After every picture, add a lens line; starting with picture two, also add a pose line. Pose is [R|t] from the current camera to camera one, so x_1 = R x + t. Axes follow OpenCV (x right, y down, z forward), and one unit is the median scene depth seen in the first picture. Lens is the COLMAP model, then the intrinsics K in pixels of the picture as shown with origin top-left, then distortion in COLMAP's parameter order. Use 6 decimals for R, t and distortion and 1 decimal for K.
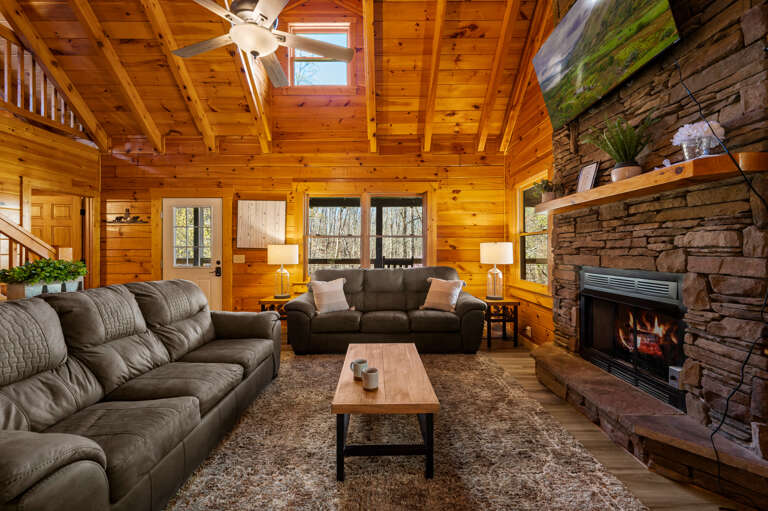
lens RADIAL K [[305.4, 0, 384.2], [0, 305.4, 255.0], [0, 0, 1]] dist [-0.002349, 0.000219]
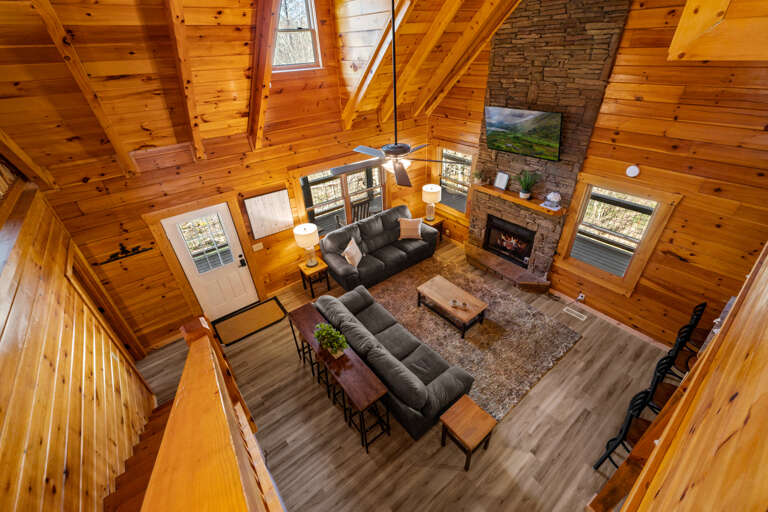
lens RADIAL K [[316.0, 0, 380.1], [0, 316.0, 251.5], [0, 0, 1]] dist [0.001189, -0.000010]
pose [[0.794755, -0.358077, 0.490045, -0.703865], [0.051289, 0.844153, 0.533644, -0.588126], [-0.604759, -0.398982, 0.689260, -0.106443]]
